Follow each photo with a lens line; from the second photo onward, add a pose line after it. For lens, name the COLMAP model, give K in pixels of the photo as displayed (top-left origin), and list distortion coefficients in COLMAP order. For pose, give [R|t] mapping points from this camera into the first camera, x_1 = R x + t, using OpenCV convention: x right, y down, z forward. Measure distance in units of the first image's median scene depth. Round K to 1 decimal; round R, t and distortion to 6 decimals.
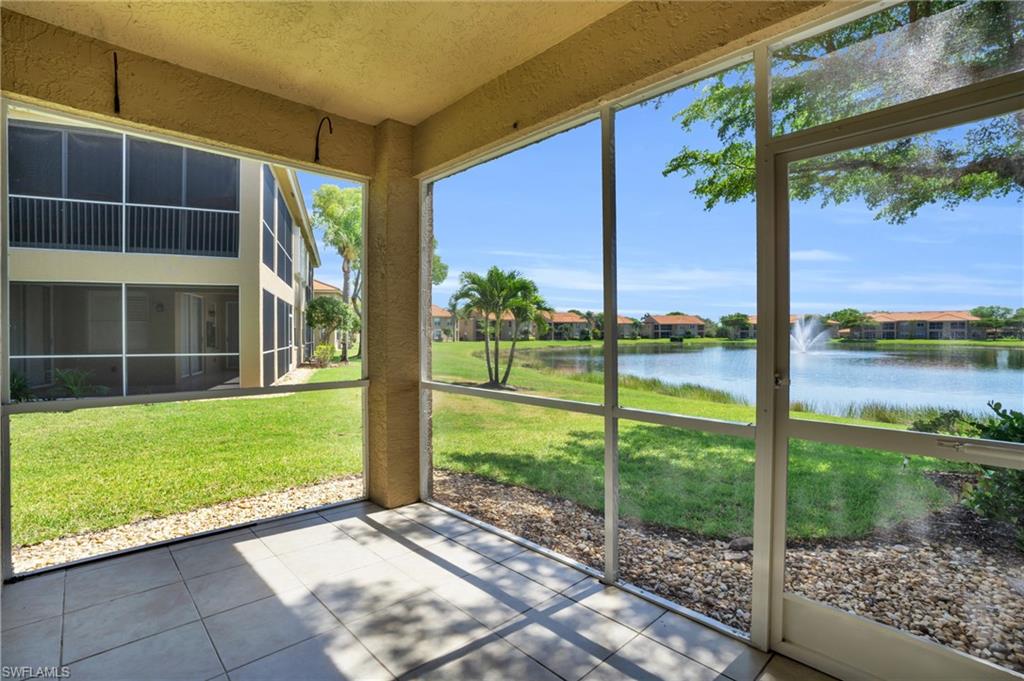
lens RADIAL K [[497.5, 0, 529.6], [0, 497.5, 340.6], [0, 0, 1]] dist [-0.000570, 0.000202]
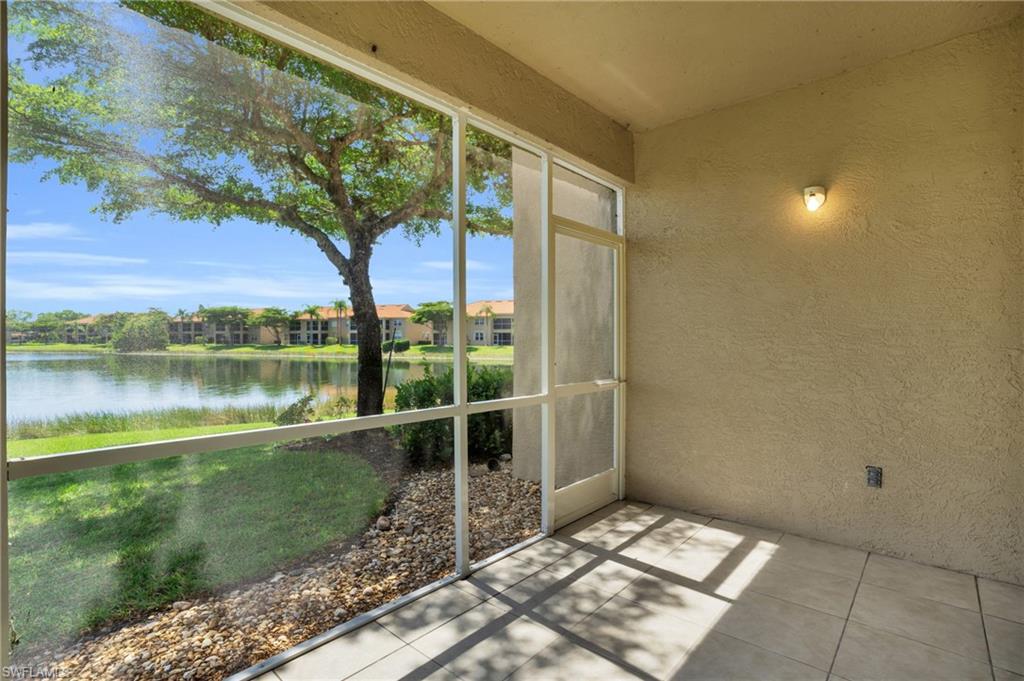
lens RADIAL K [[497.5, 0, 529.6], [0, 497.5, 340.6], [0, 0, 1]] dist [-0.000570, 0.000202]
pose [[-0.102551, -0.000710, 0.994727, -0.315741], [0.012249, 0.999923, 0.001977, 0.002481], [-0.994652, 0.012387, -0.102535, 0.292410]]
